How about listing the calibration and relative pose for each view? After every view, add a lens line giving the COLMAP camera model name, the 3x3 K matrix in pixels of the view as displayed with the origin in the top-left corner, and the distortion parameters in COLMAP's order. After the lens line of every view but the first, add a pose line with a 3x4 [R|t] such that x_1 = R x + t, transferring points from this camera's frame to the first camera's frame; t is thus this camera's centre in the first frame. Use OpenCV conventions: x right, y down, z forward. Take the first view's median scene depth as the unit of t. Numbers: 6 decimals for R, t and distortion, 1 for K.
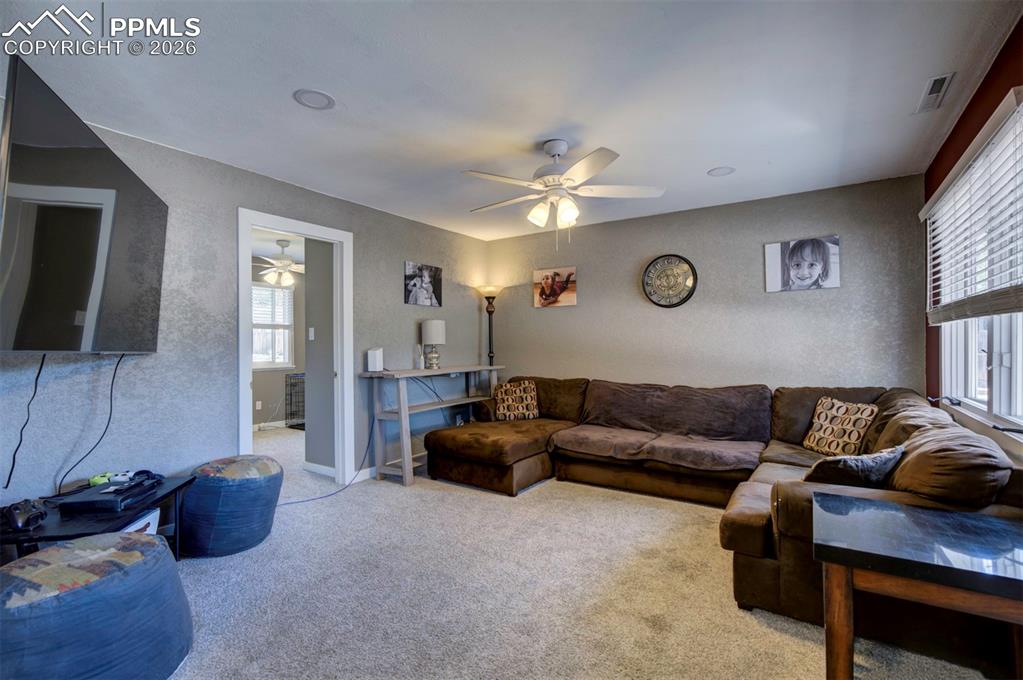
lens RADIAL K [[470.7, 0, 511.9], [0, 470.7, 341.3], [0, 0, 1]] dist [-0.023566, 0.004722]
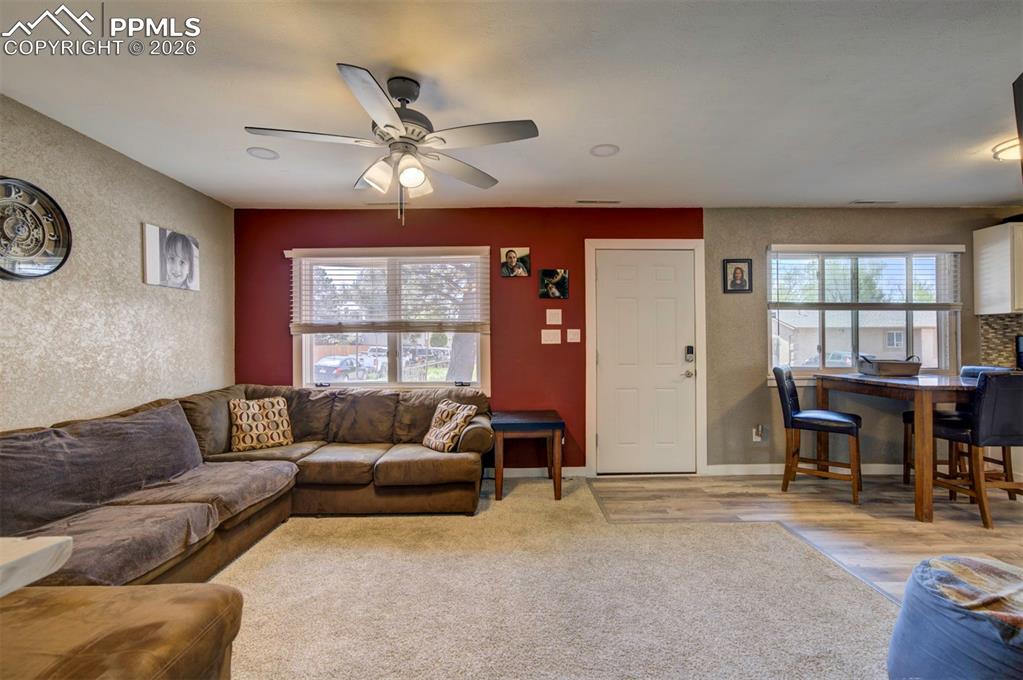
lens RADIAL K [[455.3, 0, 514.7], [0, 455.3, 340.2], [0, 0, 1]] dist [0.000187, 0.000266]
pose [[-0.556831, 0.012689, 0.830529, -0.469088], [0.004981, 0.999916, -0.011938, 0.003778], [-0.830611, -0.002511, -0.556848, 0.951473]]
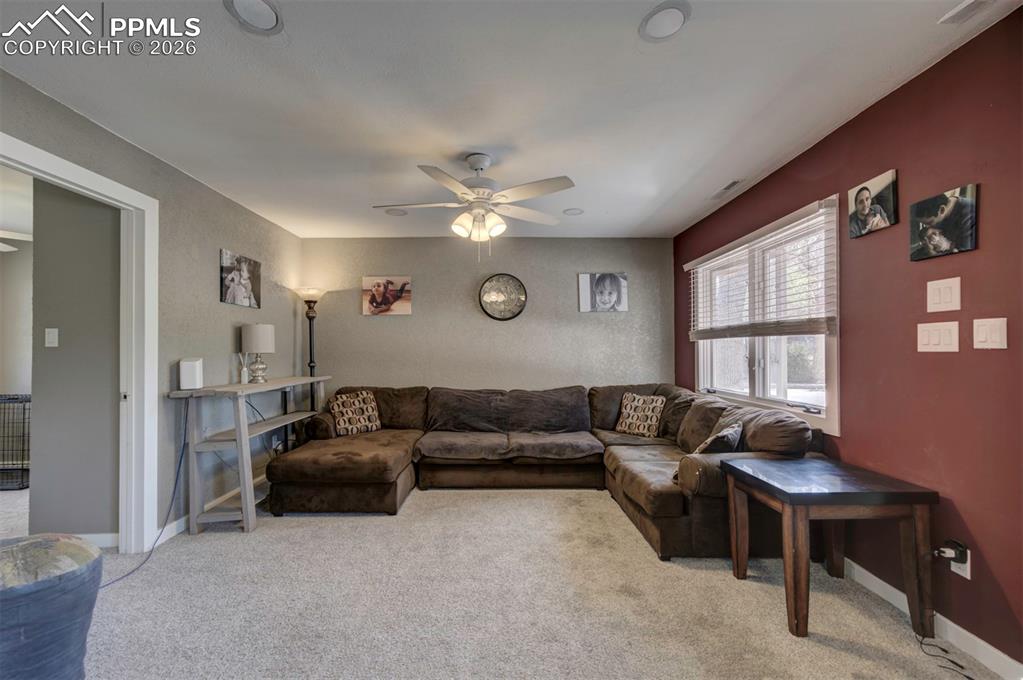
lens RADIAL K [[440.1, 0, 512.8], [0, 440.1, 342.7], [0, 0, 1]] dist [0.003840, 0.004102]
pose [[0.821299, 0.013407, 0.570341, -0.297915], [-0.004143, 0.999838, -0.017538, -0.000528], [-0.570483, 0.012042, 0.821221, 0.129388]]
